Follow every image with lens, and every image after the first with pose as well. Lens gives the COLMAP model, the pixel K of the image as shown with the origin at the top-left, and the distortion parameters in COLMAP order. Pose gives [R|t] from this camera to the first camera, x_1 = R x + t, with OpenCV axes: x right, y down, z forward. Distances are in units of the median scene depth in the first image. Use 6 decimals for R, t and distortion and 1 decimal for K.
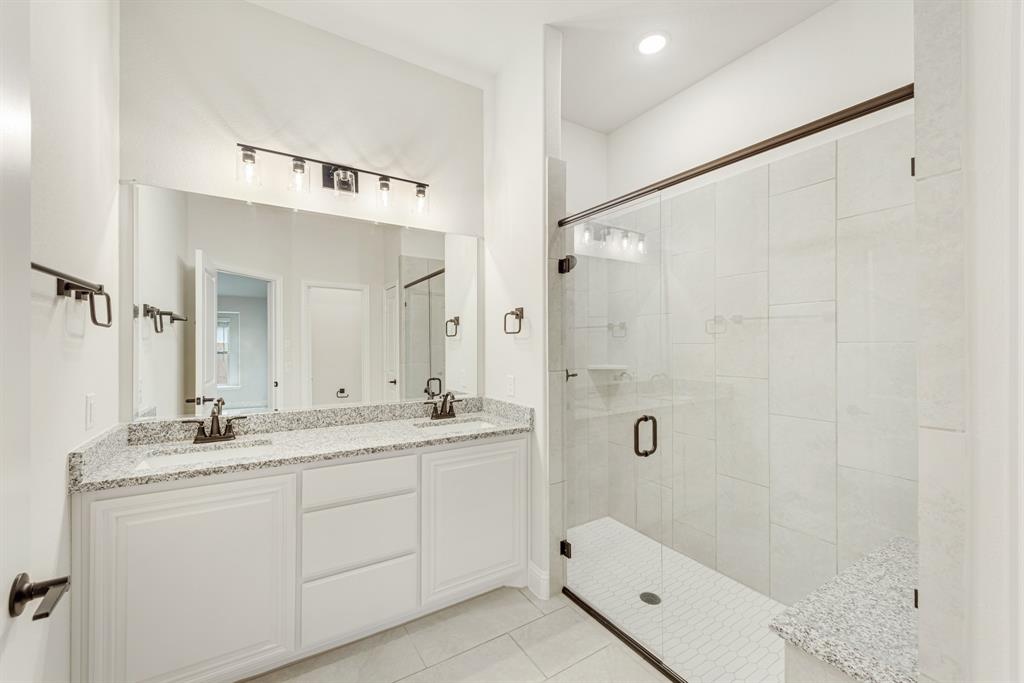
lens RADIAL K [[411.5, 0, 514.9], [0, 411.5, 345.4], [0, 0, 1]] dist [0.011732, -0.000038]
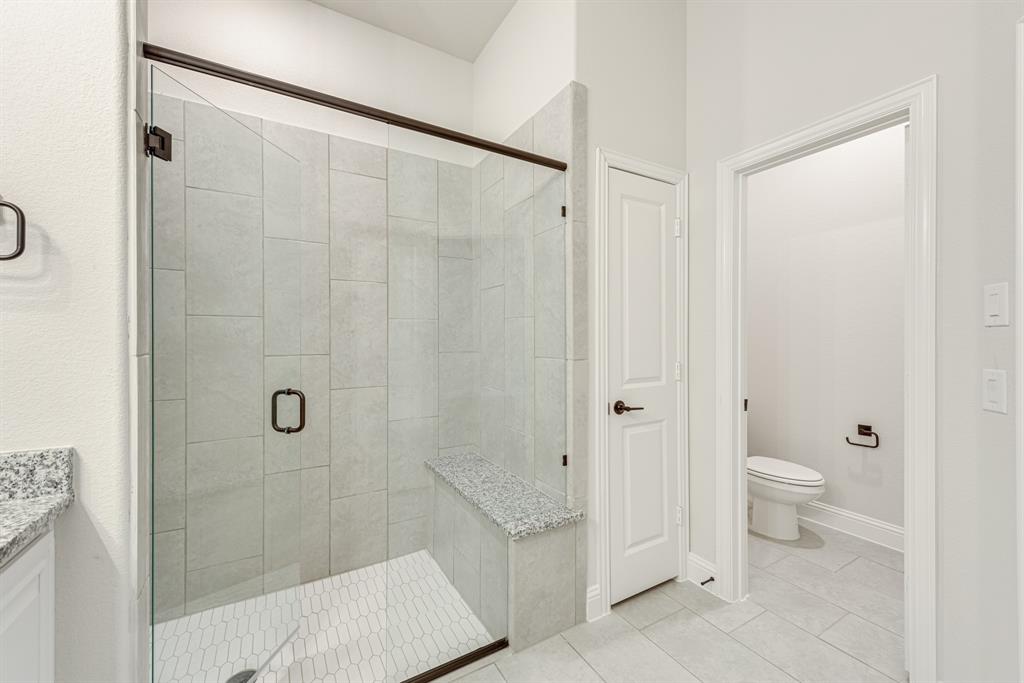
lens RADIAL K [[411.5, 0, 514.1], [0, 411.5, 339.2], [0, 0, 1]] dist [0.011732, -0.000038]
pose [[0.027857, -0.005203, 0.999598, -0.534861], [0.003641, 0.999980, 0.005103, 0.064033], [-0.999605, 0.003498, 0.027876, 0.818430]]
